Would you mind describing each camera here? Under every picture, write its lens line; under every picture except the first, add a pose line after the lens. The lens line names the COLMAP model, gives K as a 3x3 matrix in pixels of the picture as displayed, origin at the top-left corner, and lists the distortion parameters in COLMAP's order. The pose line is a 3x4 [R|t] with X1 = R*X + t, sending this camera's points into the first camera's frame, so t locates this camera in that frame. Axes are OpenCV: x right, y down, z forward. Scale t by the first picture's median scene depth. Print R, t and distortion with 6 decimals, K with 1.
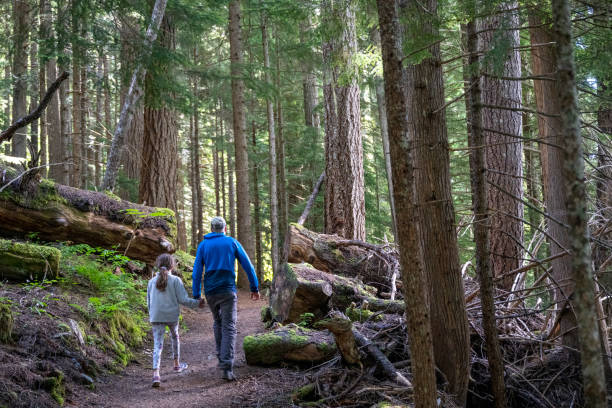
lens RADIAL K [[2181.4, 0, 306.0], [0, 2181.4, 204.0], [0, 0, 1]] dist [0.159411, -0.606018]
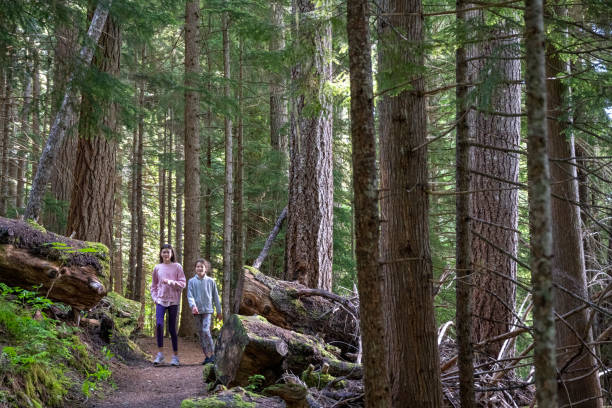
lens RADIAL K [[2181.4, 0, 306.0], [0, 2181.4, 204.0], [0, 0, 1]] dist [0.159411, -0.606018]
pose [[0.998421, 0.046048, 0.032186, -0.011551], [-0.044590, 0.998007, -0.044641, 0.021395], [-0.034177, 0.043135, 0.998484, 0.145888]]
